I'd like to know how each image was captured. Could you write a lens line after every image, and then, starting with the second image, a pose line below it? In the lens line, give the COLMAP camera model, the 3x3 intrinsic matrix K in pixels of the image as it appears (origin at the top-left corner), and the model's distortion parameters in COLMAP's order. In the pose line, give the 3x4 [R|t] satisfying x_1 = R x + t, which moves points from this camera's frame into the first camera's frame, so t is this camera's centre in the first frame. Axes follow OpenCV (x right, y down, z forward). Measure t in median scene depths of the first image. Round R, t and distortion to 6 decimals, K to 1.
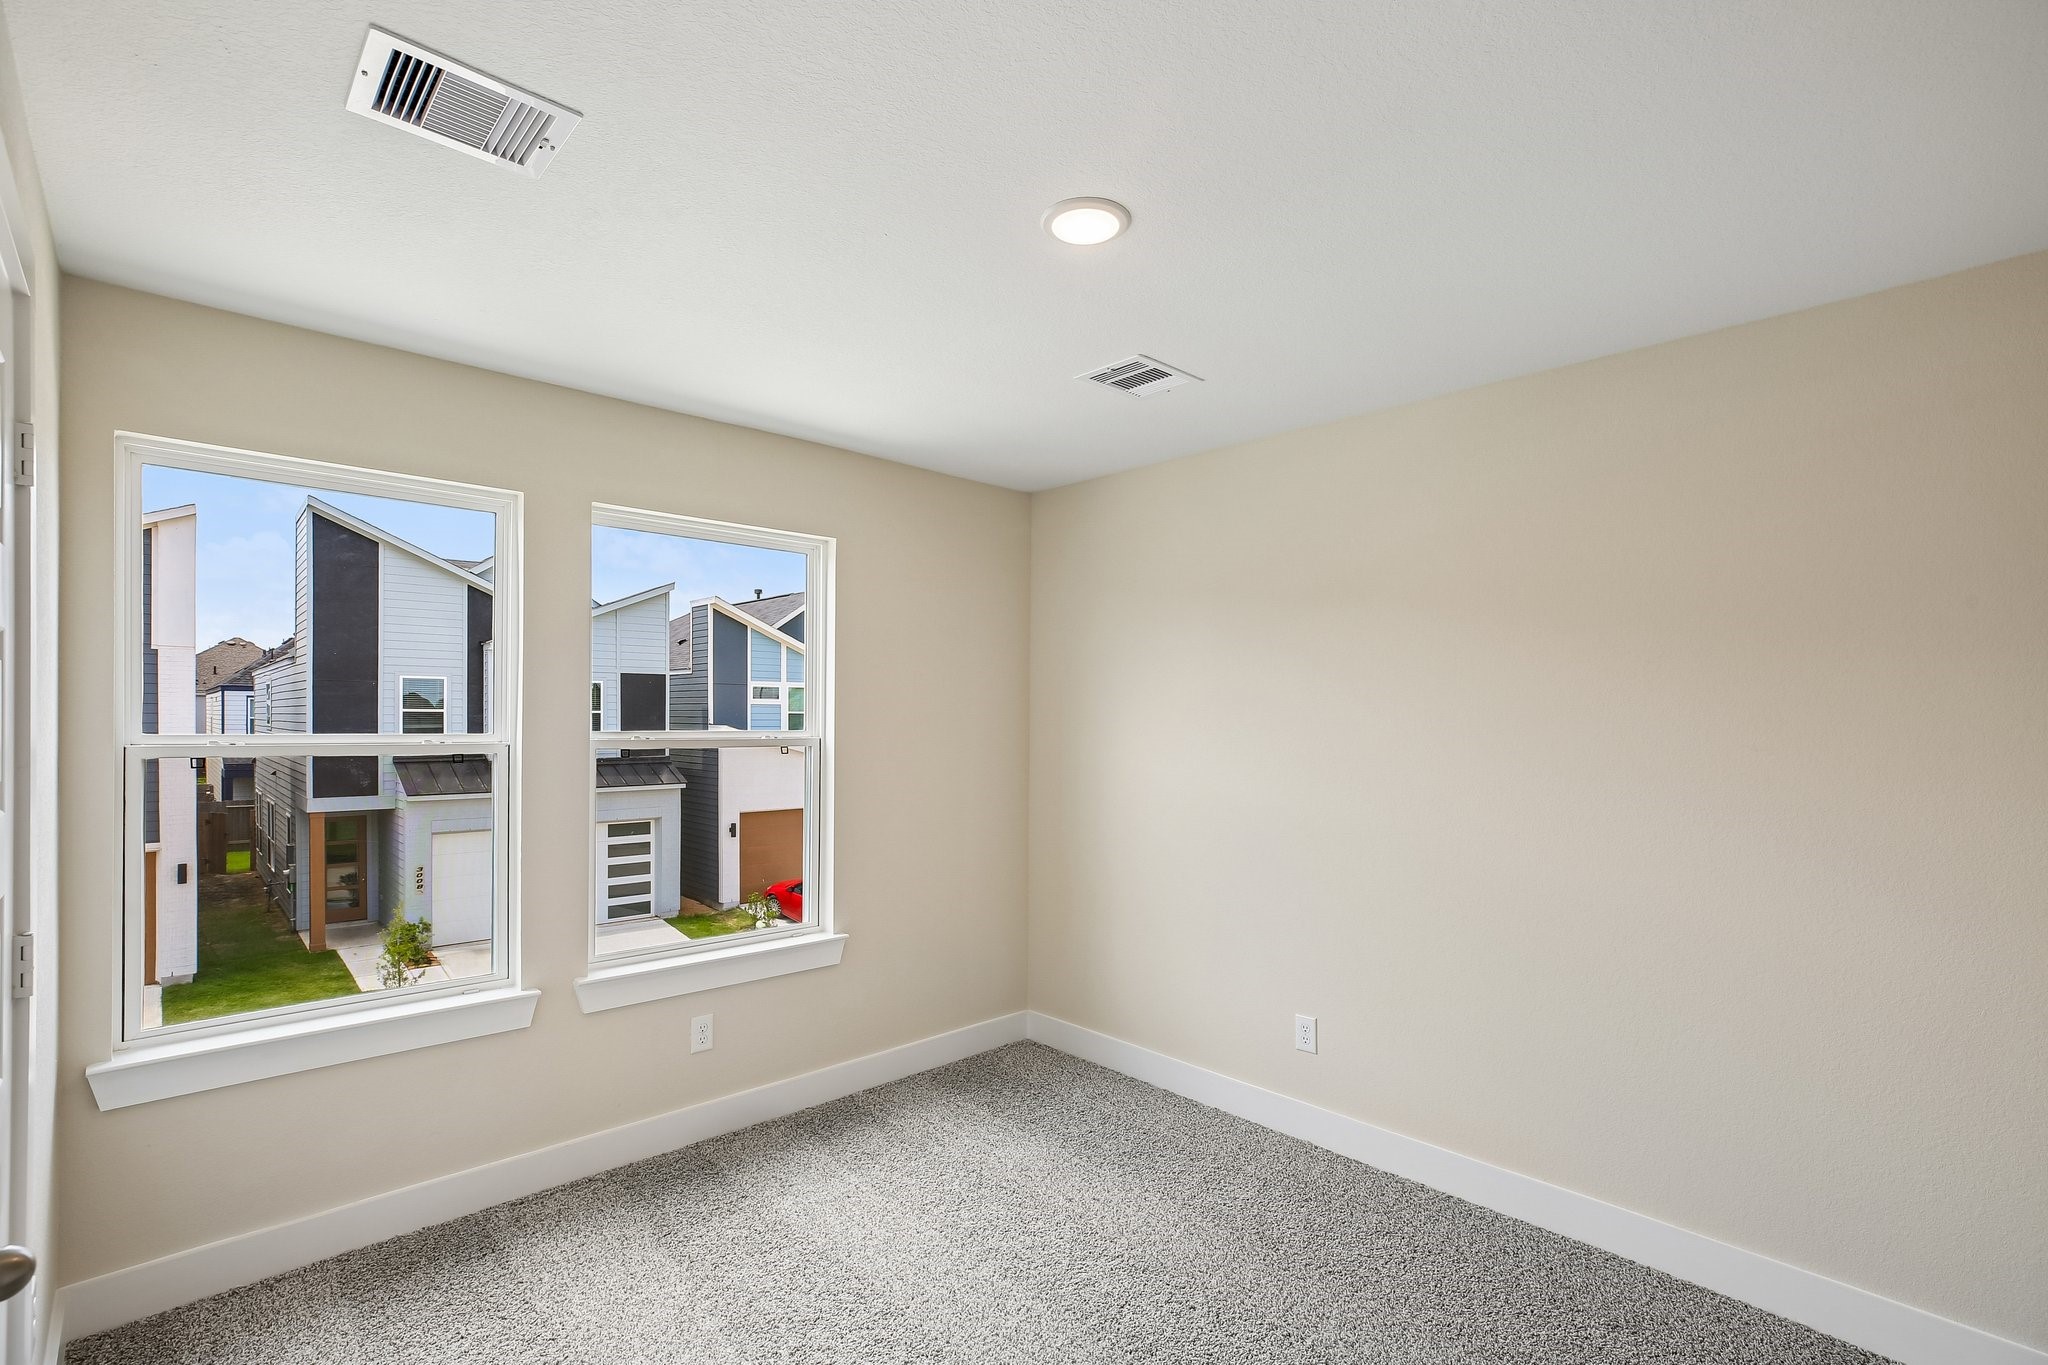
lens RADIAL K [[933.3, 0, 1010.2], [0, 933.3, 713.6], [0, 0, 1]] dist [-0.002943, 0.001467]
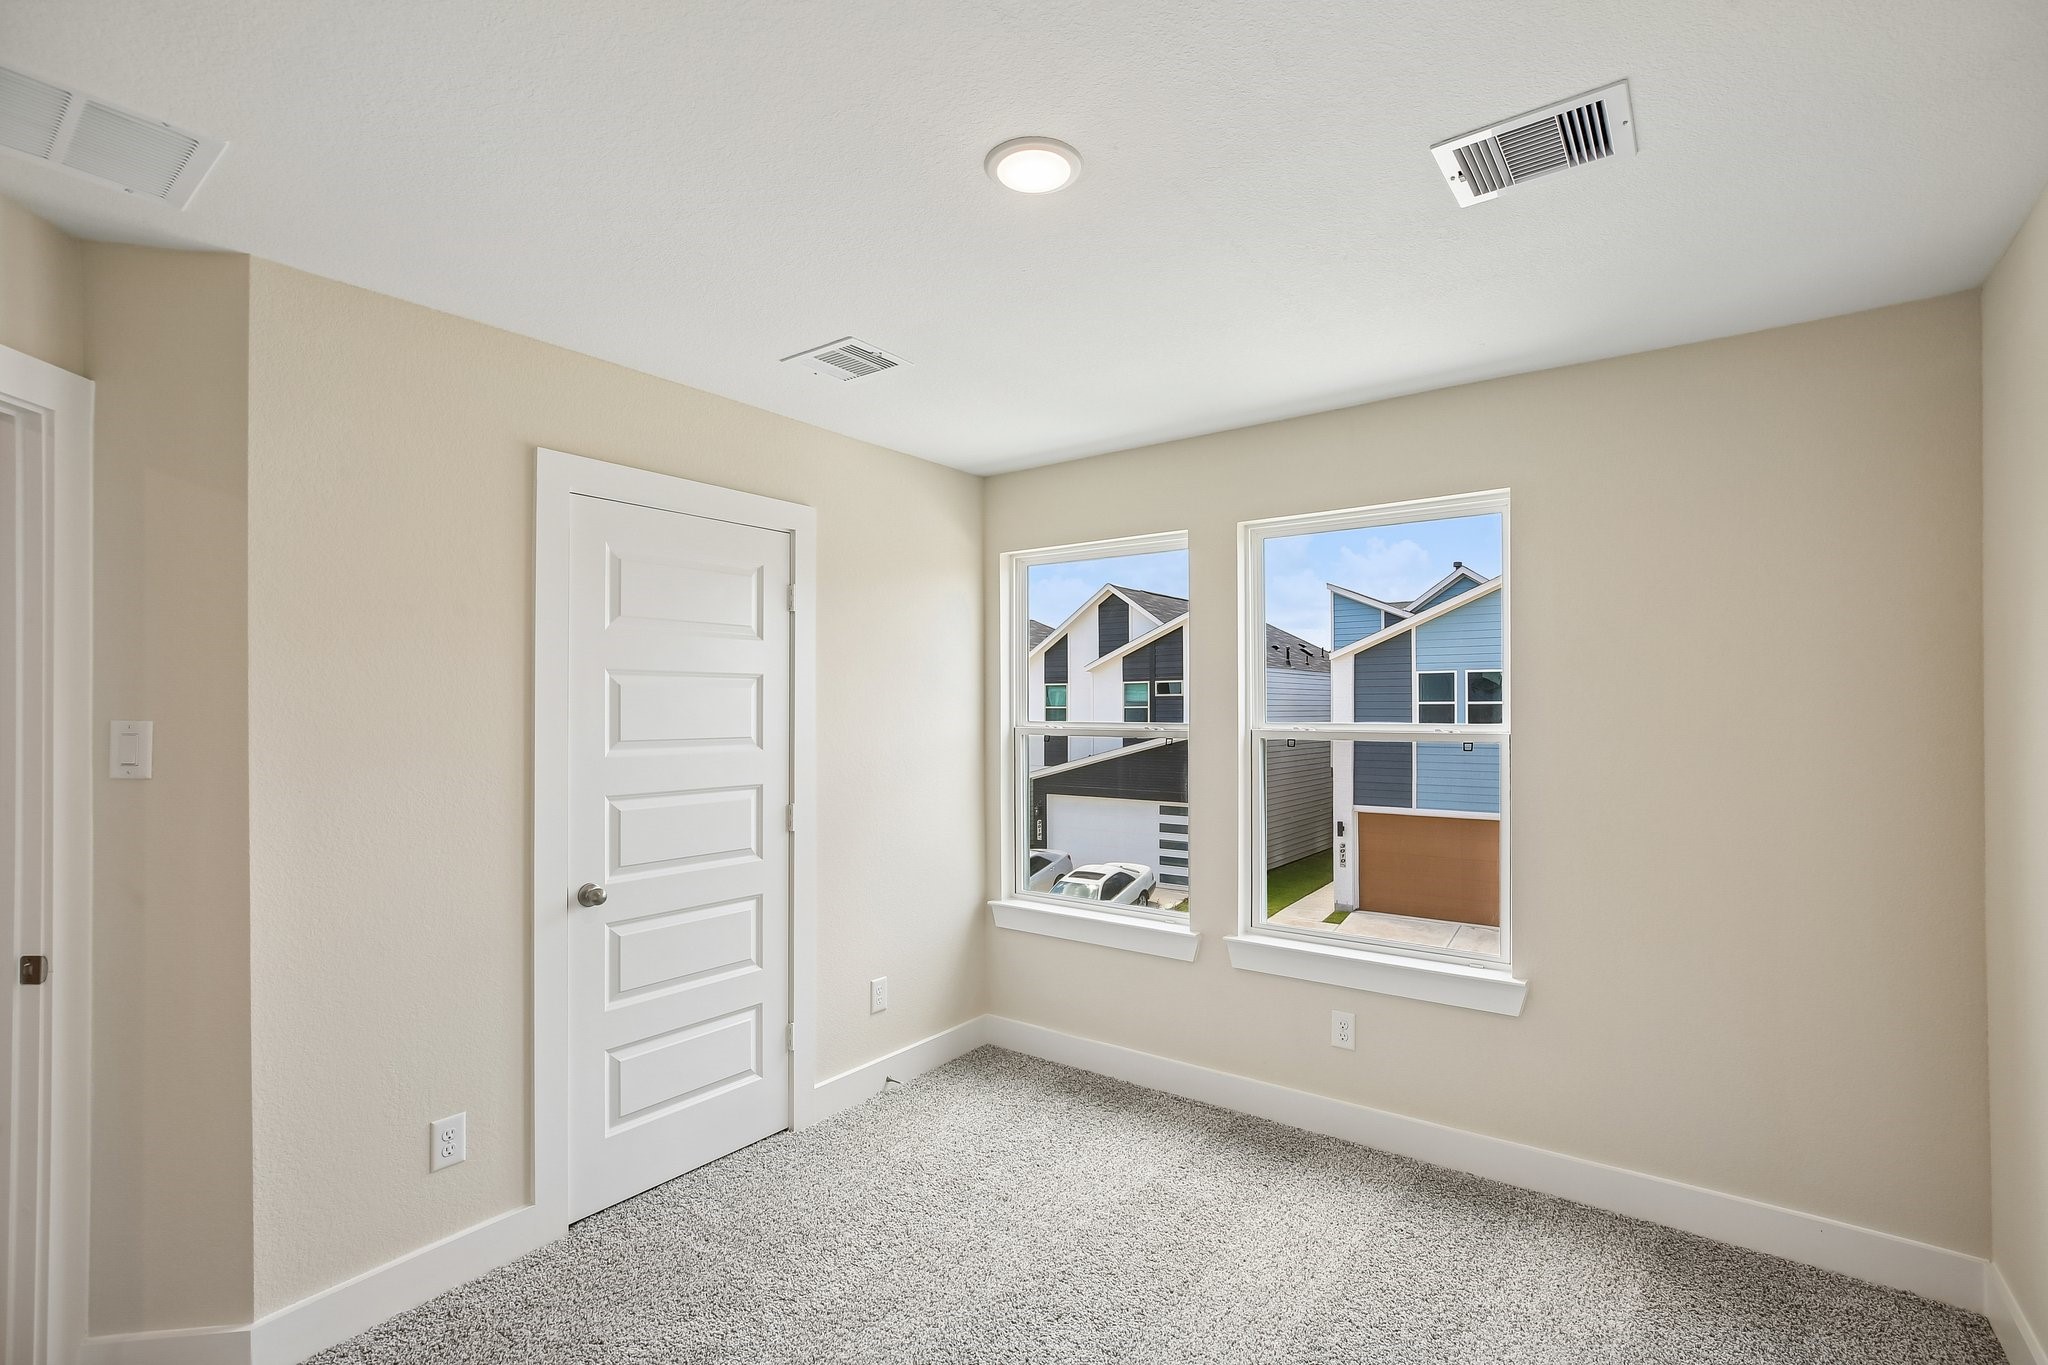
lens RADIAL K [[933.3, 0, 1033.4], [0, 933.3, 698.3], [0, 0, 1]] dist [-0.002943, 0.001467]
pose [[0.201253, -0.013695, -0.979444, 0.558102], [0.007618, 0.999894, -0.012416, 0.002112], [0.979510, -0.004963, 0.201336, 0.470135]]
